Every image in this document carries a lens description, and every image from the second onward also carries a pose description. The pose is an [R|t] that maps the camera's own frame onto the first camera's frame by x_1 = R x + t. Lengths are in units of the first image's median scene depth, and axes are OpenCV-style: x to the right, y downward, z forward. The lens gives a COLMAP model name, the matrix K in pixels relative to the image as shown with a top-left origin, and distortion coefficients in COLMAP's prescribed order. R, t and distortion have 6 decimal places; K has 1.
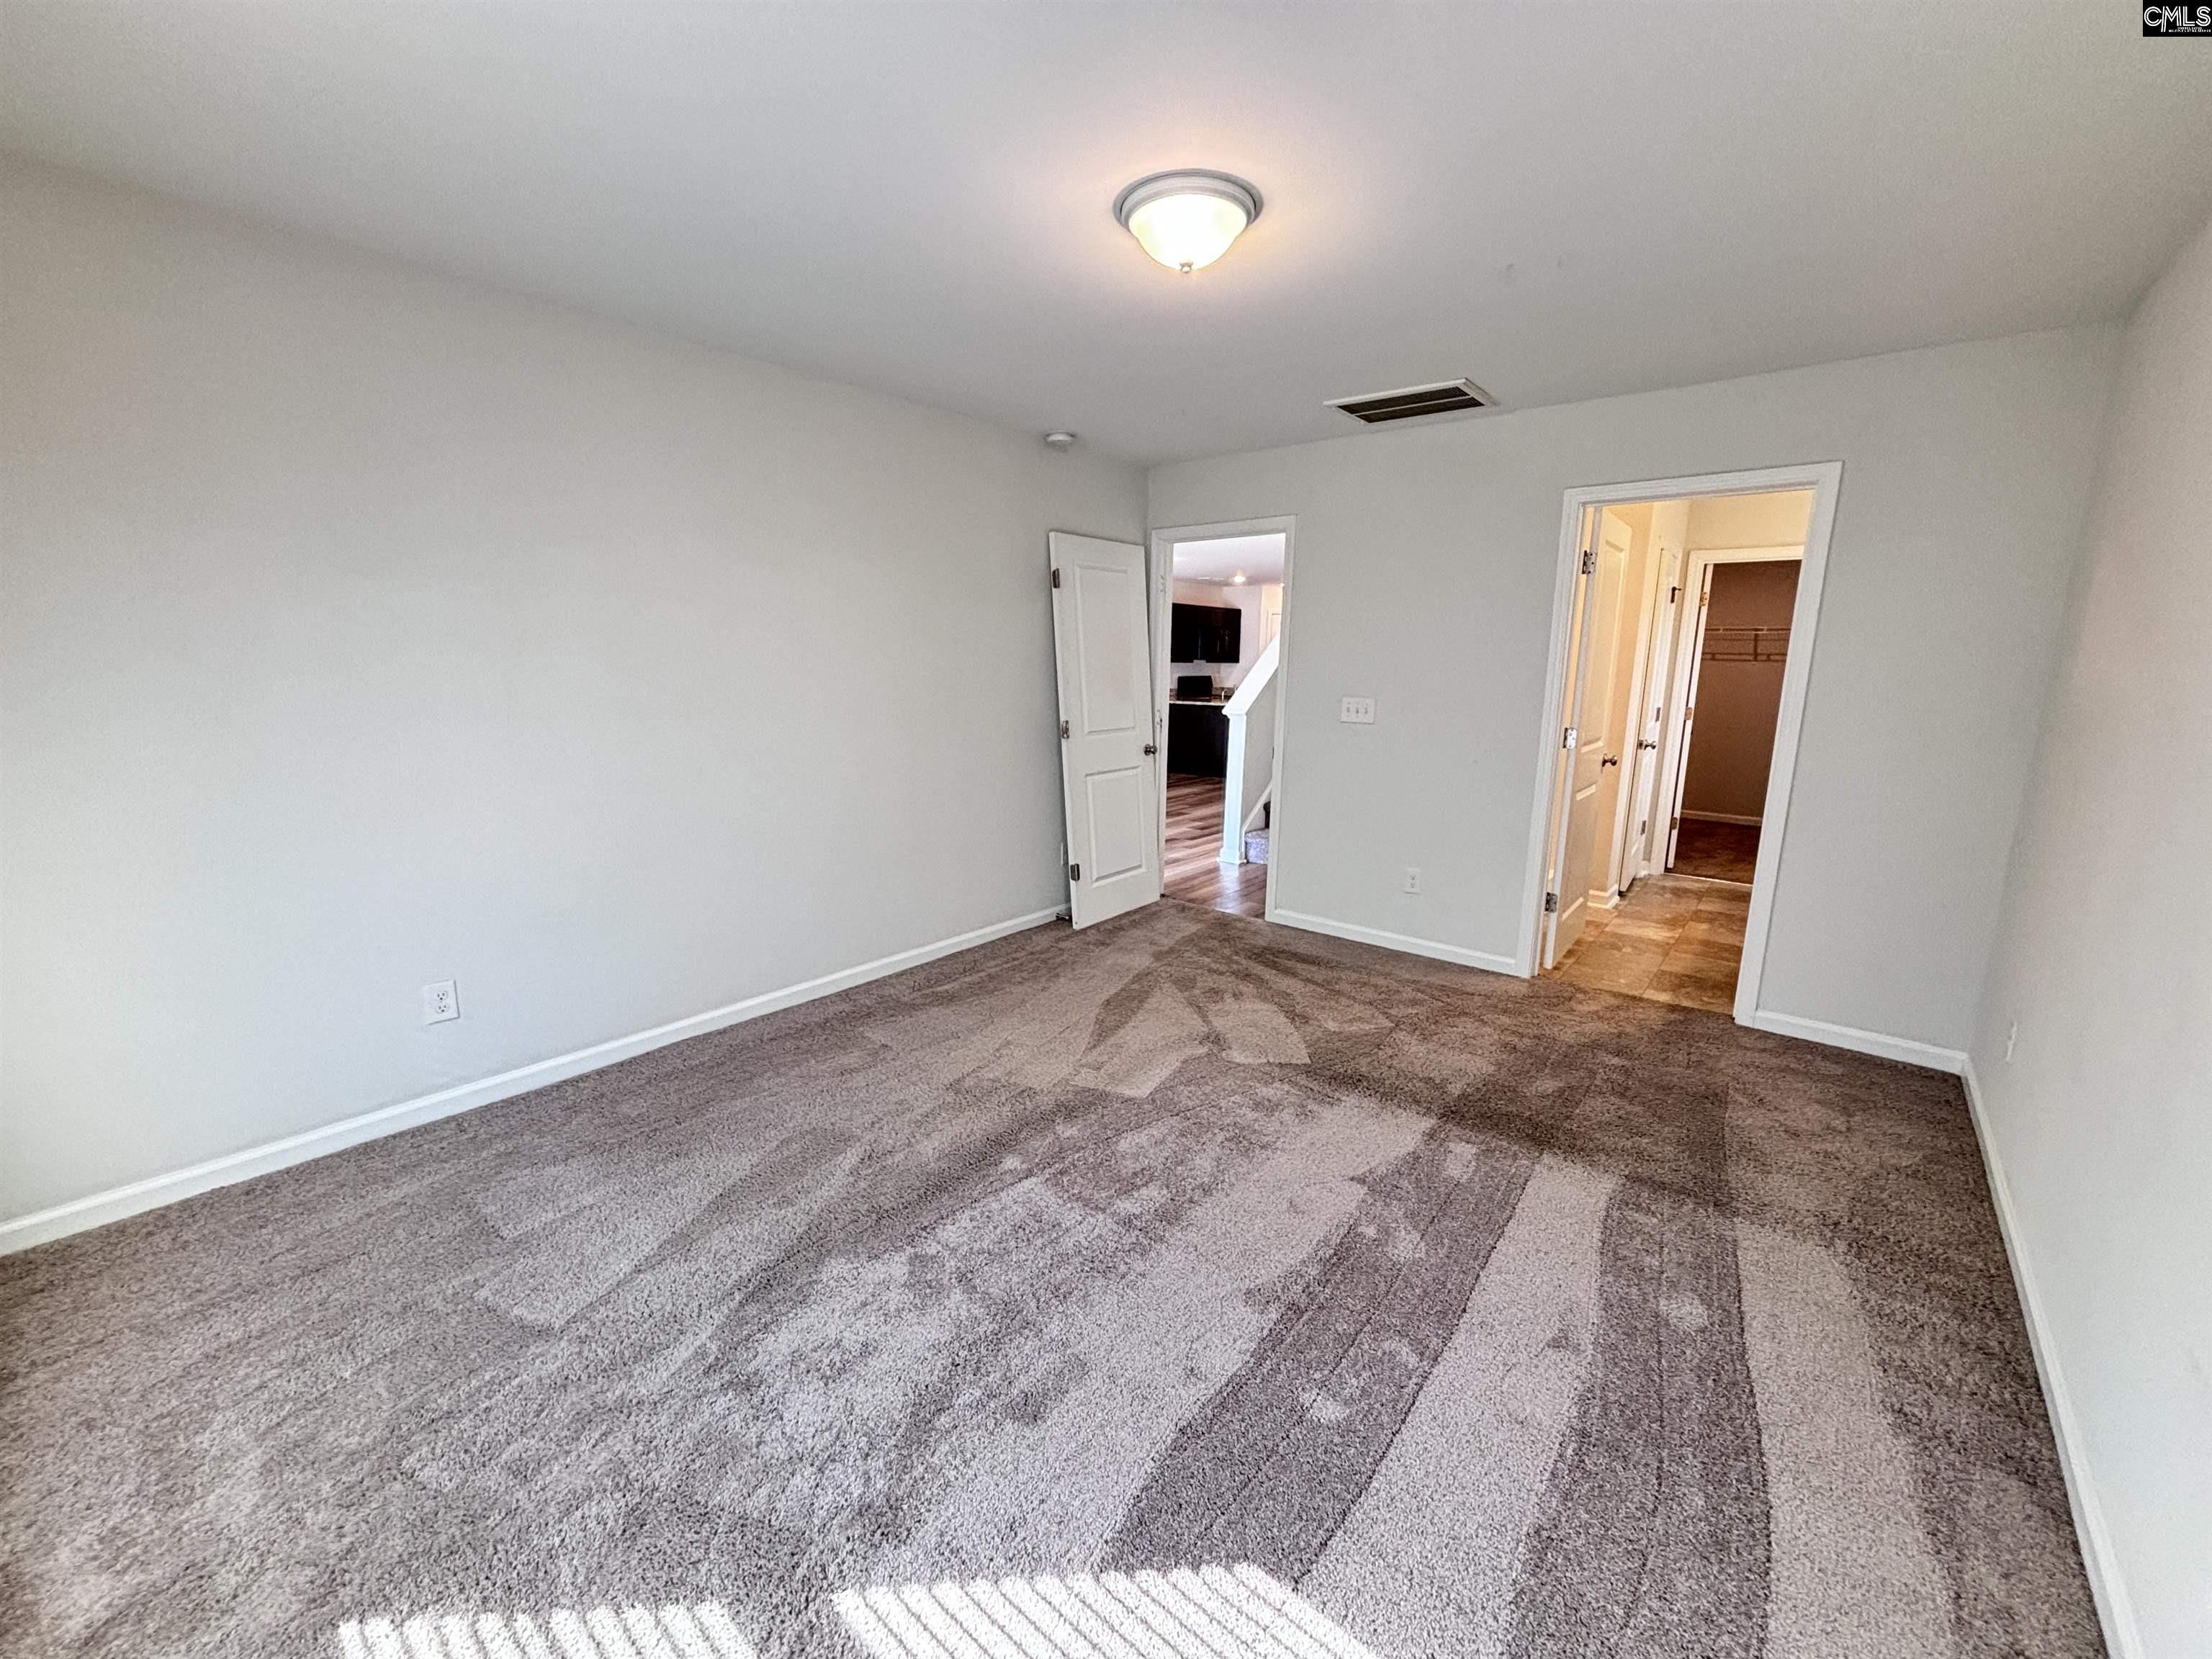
lens RADIAL K [[894.3, 0, 1104.2], [0, 894.3, 830.5], [0, 0, 1]] dist [0.000863, 0.000337]
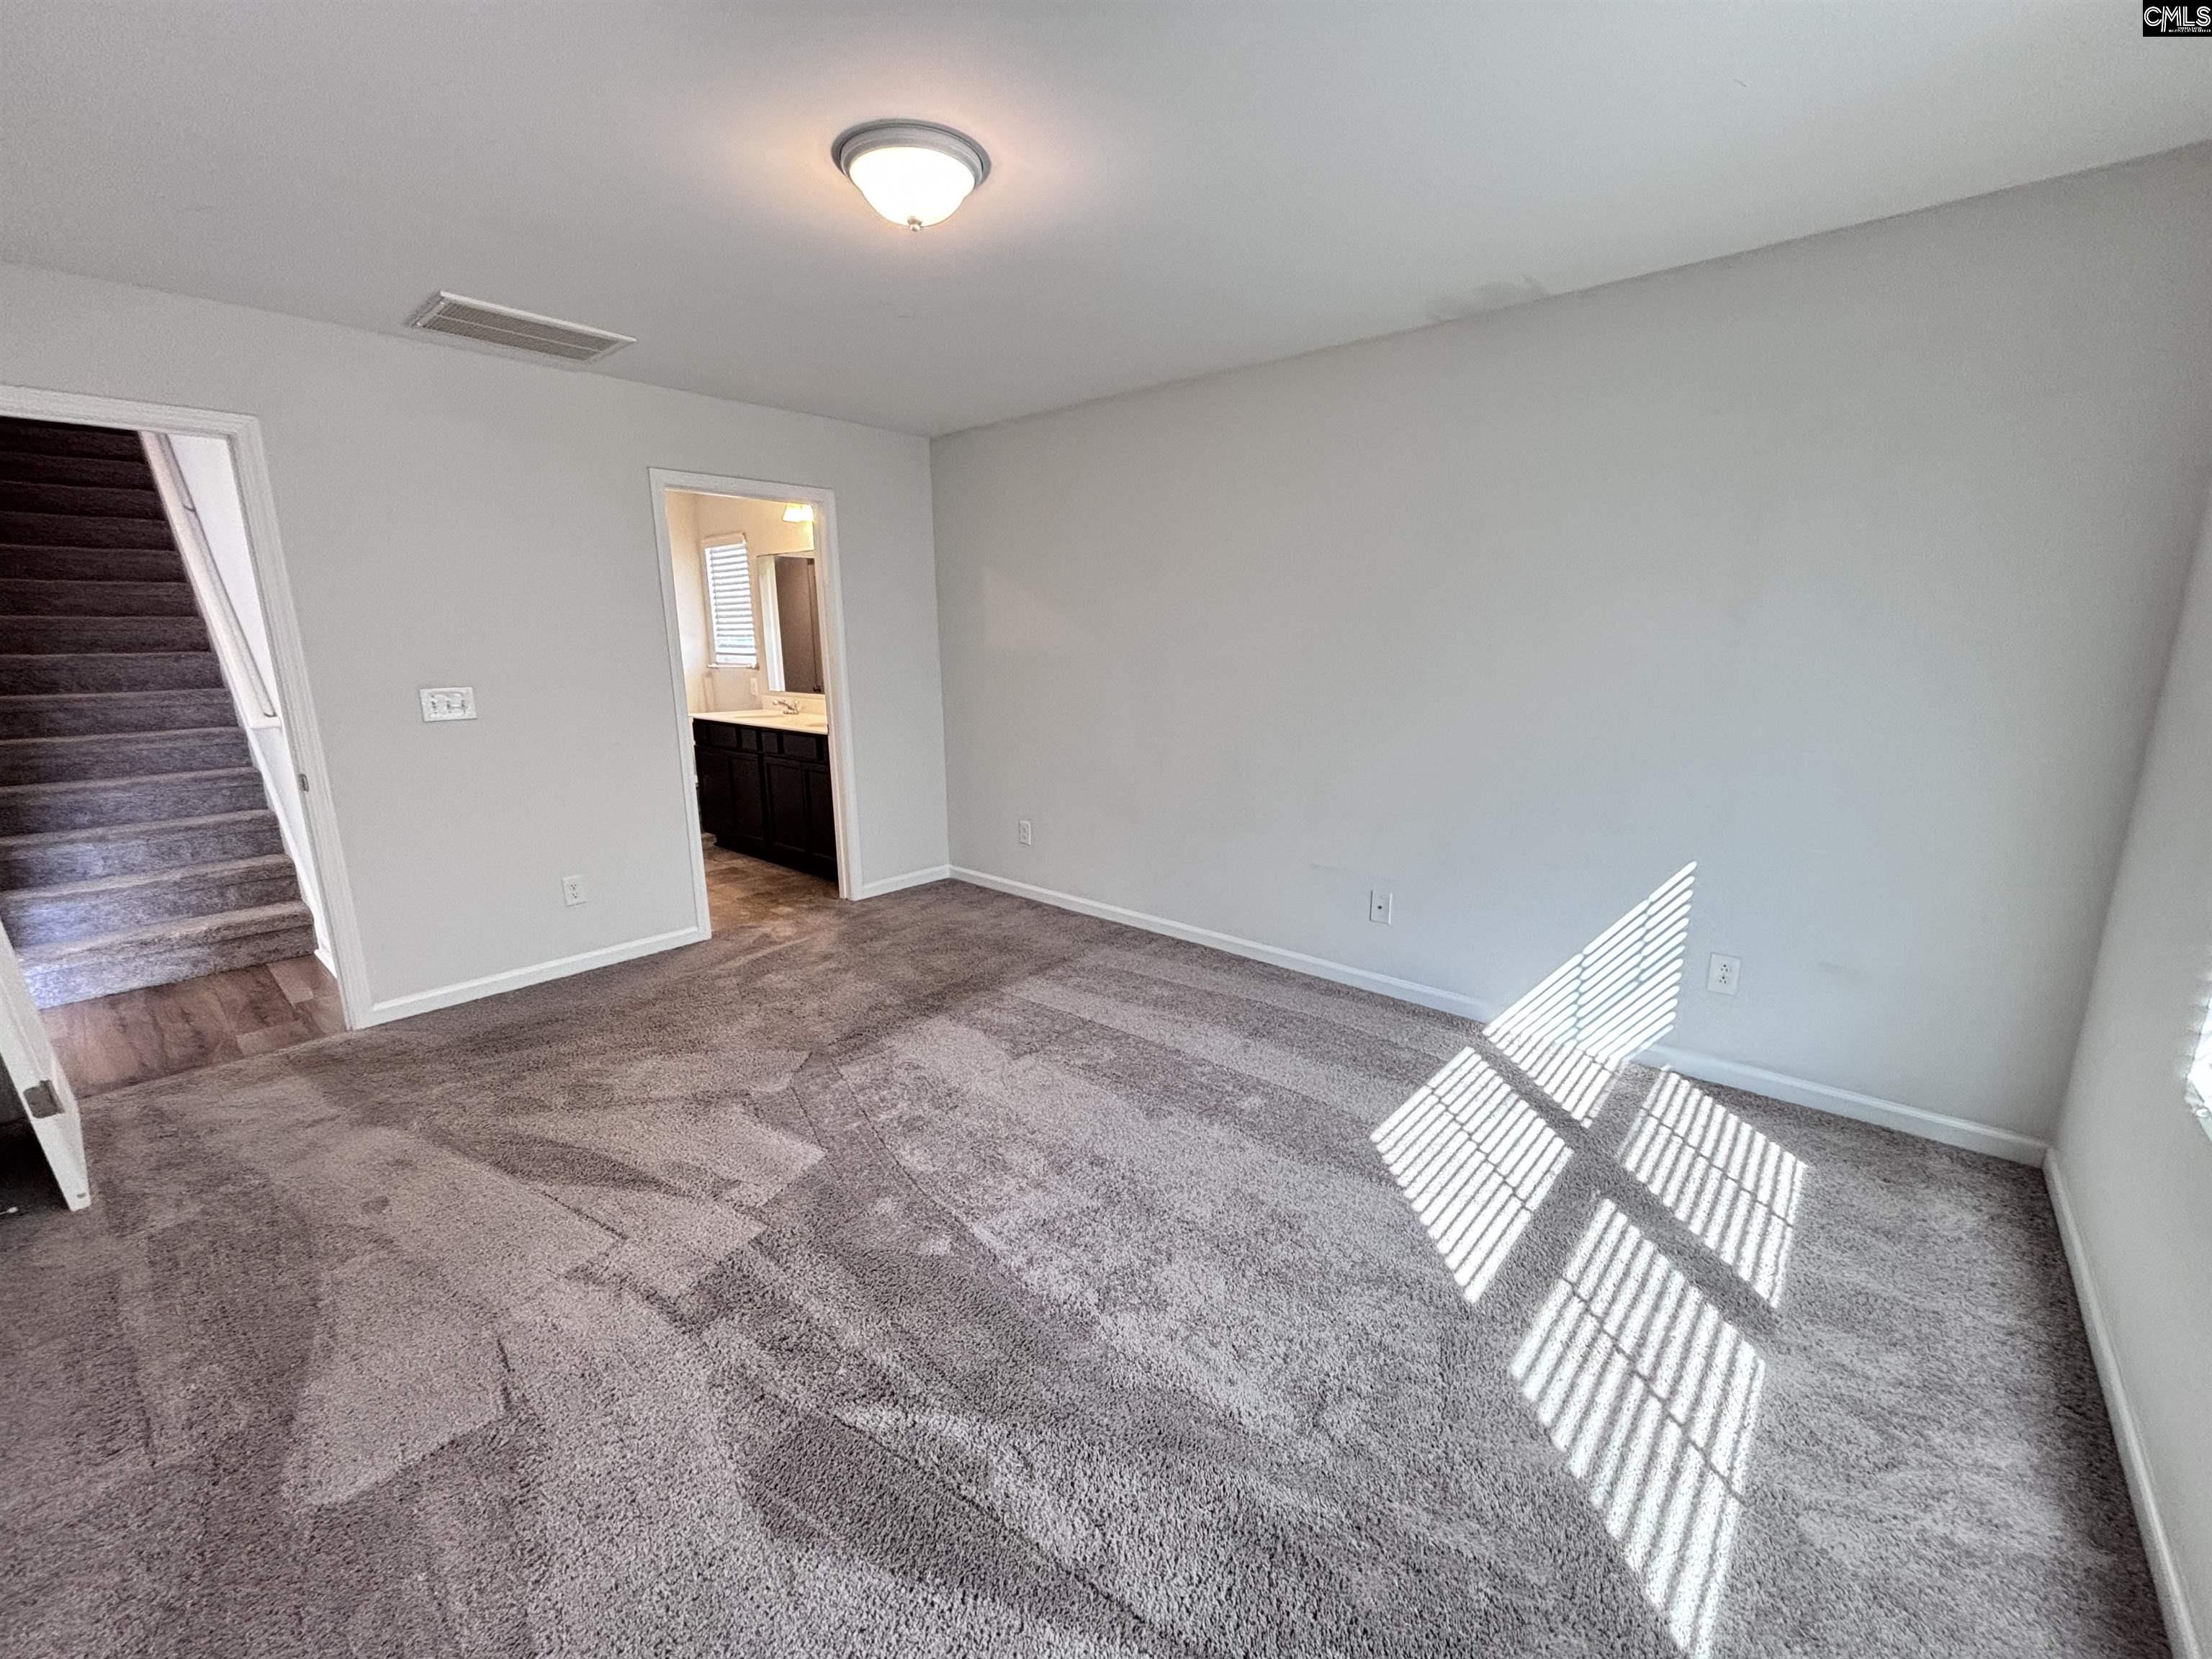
lens RADIAL K [[894.3, 0, 1109.3], [0, 894.3, 820.2], [0, 0, 1]] dist [0.000863, 0.000337]
pose [[0.028051, -0.217228, 0.975718, -0.645406], [0.200103, 0.957565, 0.207434, -0.116198], [-0.979373, 0.189426, 0.070328, 0.557099]]
